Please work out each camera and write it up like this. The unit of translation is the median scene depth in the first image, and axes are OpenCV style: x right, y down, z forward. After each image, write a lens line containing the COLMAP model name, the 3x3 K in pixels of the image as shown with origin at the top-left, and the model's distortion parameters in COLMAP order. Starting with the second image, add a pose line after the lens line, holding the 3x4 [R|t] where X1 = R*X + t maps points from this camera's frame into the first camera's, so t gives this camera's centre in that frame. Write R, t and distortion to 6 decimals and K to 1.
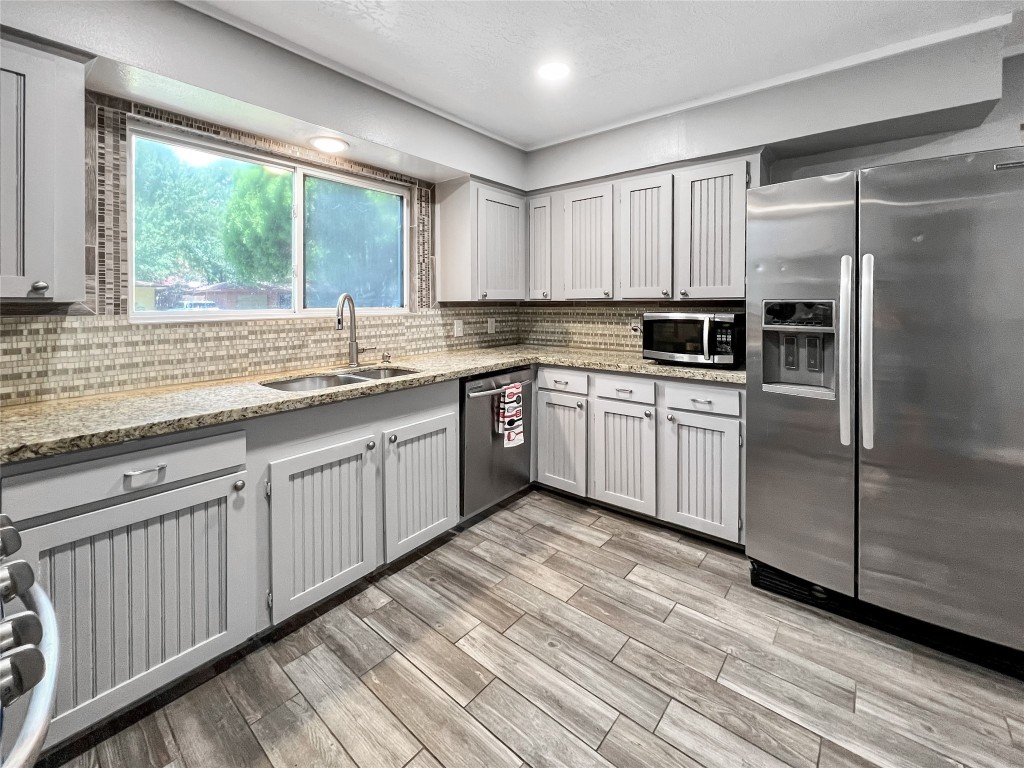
lens RADIAL K [[436.1, 0, 513.2], [0, 436.1, 302.6], [0, 0, 1]] dist [0.000457, 0.000466]
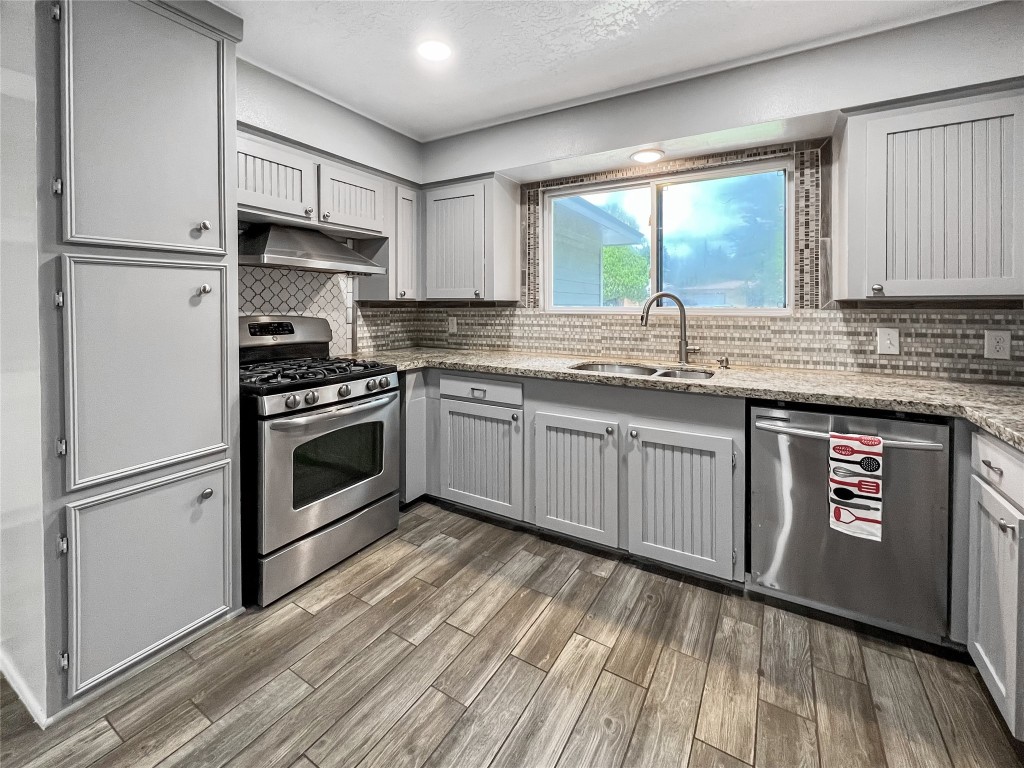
lens RADIAL K [[437.4, 0, 514.8], [0, 437.4, 305.8], [0, 0, 1]] dist [-0.001351, -0.000187]
pose [[0.157638, 0.008691, -0.987459, 0.657871], [-0.003495, 0.999960, 0.008243, 0.004230], [0.987491, 0.002152, 0.157662, 0.539360]]
